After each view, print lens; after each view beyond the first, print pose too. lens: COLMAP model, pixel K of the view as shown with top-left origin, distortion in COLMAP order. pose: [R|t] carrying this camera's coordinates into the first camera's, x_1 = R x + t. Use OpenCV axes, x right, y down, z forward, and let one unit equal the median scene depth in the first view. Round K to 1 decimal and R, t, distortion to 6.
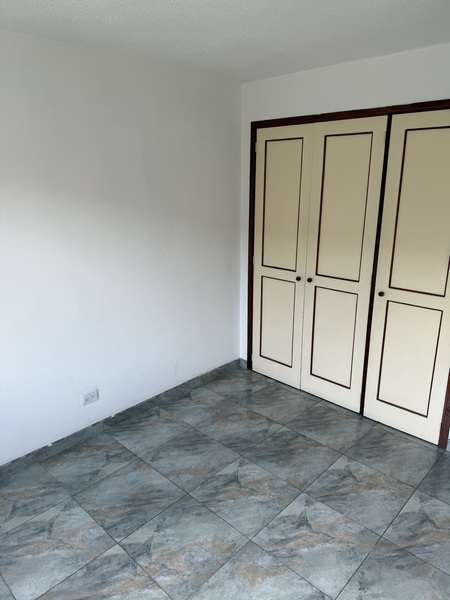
lens RADIAL K [[426.4, 0, 227.2], [0, 426.4, 299.5], [0, 0, 1]] dist [0.003747, -0.006409]
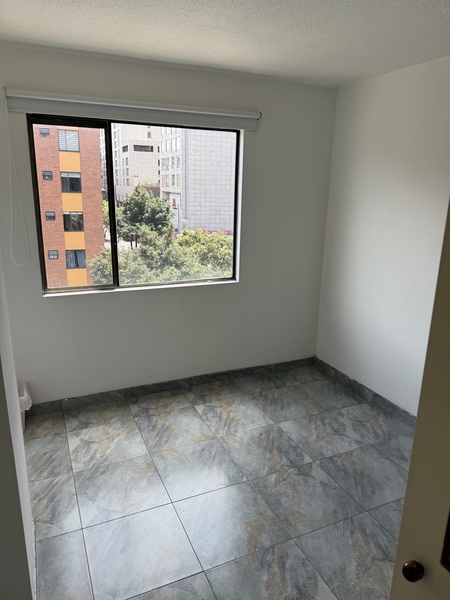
lens RADIAL K [[426.4, 0, 226.4], [0, 426.4, 301.8], [0, 0, 1]] dist [0.003747, -0.006409]
pose [[-0.384134, 0.234092, -0.893108, 0.889095], [-0.267830, 0.897476, 0.350433, -0.242785], [0.883577, 0.373815, -0.282054, 0.957517]]
